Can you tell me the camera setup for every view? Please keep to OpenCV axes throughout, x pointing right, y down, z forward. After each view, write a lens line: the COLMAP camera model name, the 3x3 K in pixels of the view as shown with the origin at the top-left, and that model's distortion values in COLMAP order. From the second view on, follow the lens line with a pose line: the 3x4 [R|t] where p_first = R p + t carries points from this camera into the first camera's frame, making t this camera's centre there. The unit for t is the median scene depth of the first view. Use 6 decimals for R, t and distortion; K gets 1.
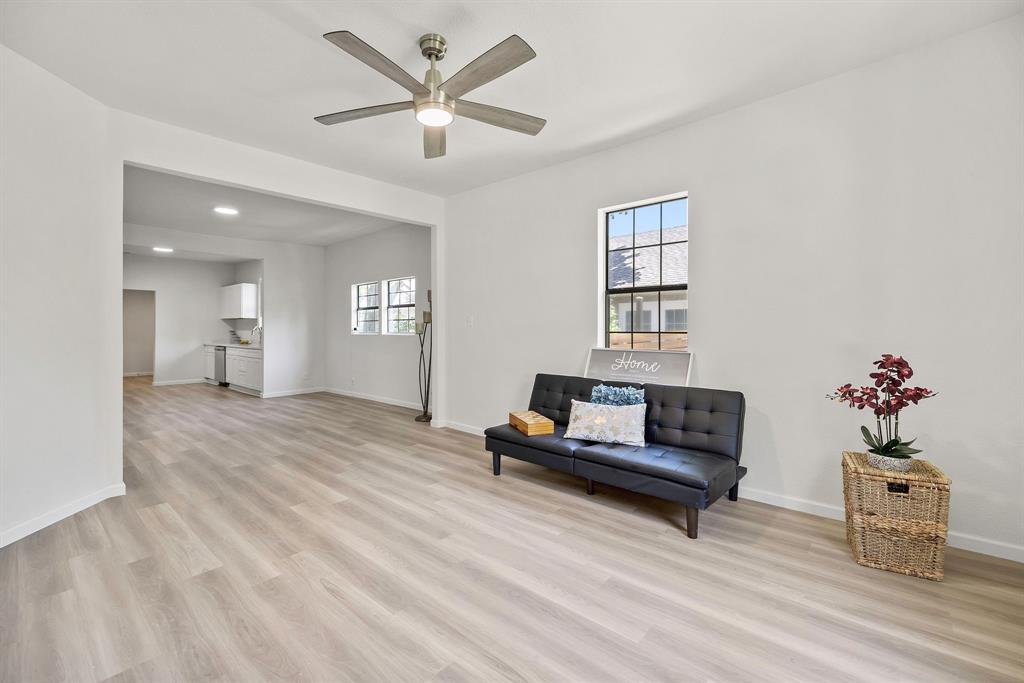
lens RADIAL K [[421.1, 0, 512.0], [0, 421.1, 341.5], [0, 0, 1]] dist [-0.000148, -0.000226]
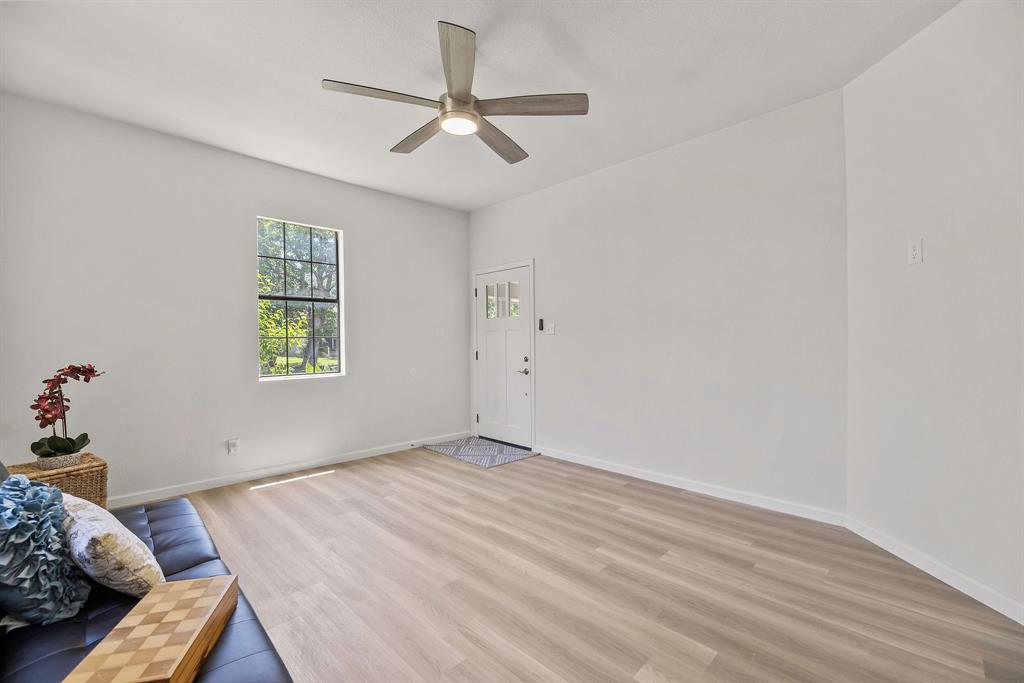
lens RADIAL K [[421.1, 0, 512.0], [0, 421.1, 341.5], [0, 0, 1]] dist [-0.000148, -0.000226]
pose [[-0.997718, -0.000750, 0.067514, -0.347457], [0.001170, 0.999596, 0.028404, -0.046792], [-0.067508, 0.028418, -0.997314, 1.879906]]
